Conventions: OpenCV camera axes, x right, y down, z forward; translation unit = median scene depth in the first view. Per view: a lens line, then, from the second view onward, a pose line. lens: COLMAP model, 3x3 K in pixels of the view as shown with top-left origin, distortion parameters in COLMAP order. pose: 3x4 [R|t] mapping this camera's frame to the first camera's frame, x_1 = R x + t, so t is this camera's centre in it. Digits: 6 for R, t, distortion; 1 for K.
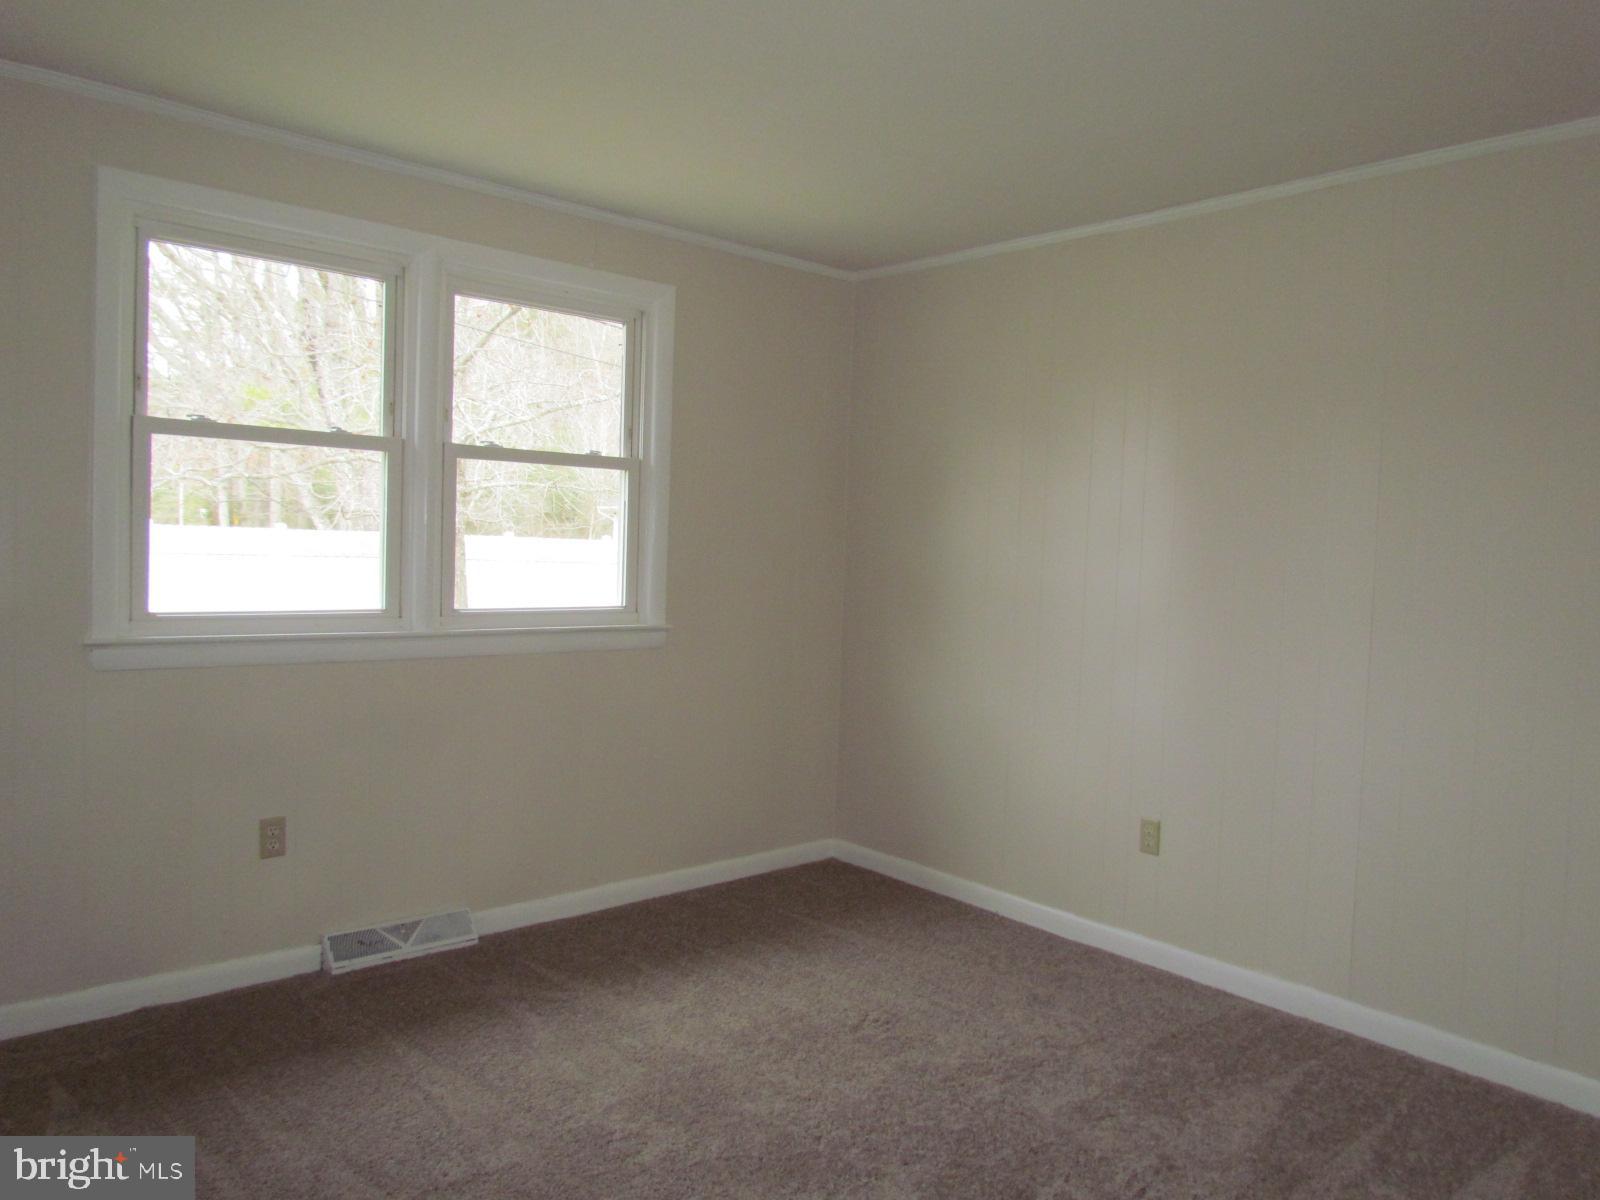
lens RADIAL K [[1158.1, 0, 809.8], [0, 1158.1, 598.7], [0, 0, 1]] dist [0.013207, 0.015686]
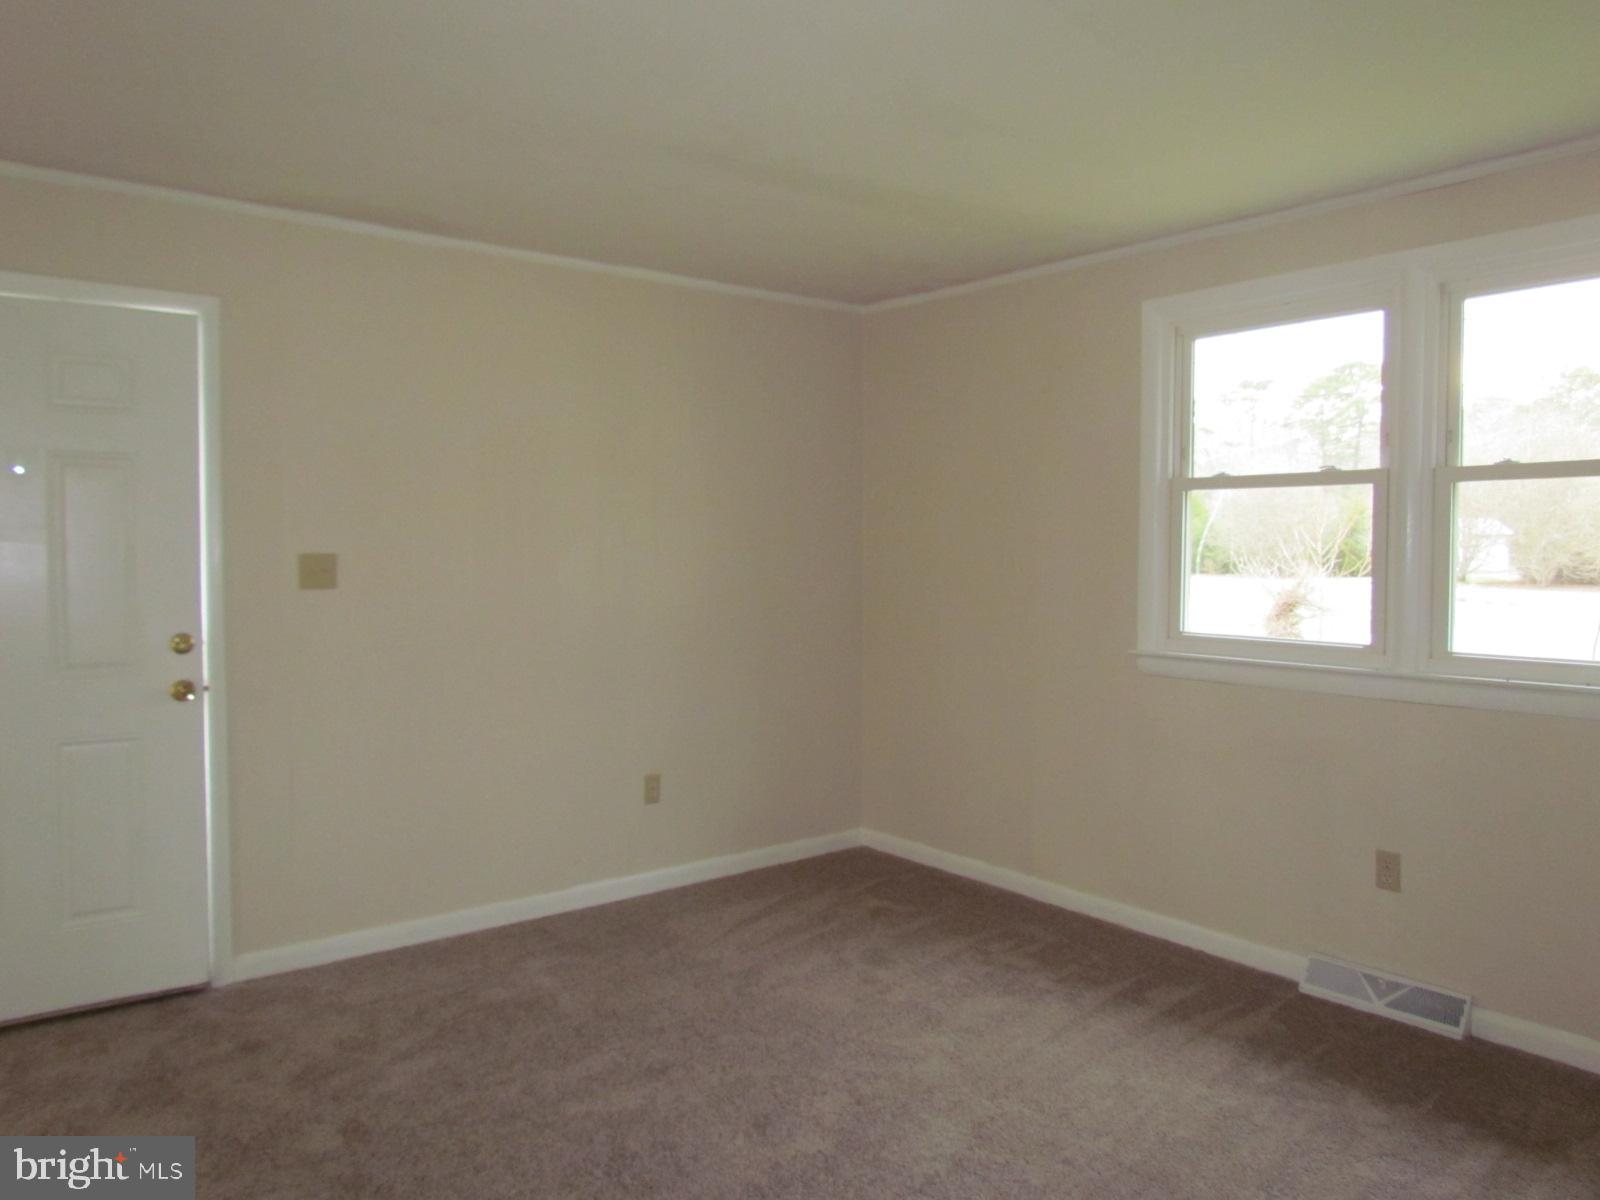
lens RADIAL K [[1158.1, 0, 803.7], [0, 1158.1, 615.4], [0, 0, 1]] dist [0.013207, 0.015686]
pose [[-0.014216, 0.015523, -0.999778, 0.625754], [-0.060618, 0.998027, 0.016358, -0.003171], [0.998060, 0.060837, -0.013247, 0.538665]]
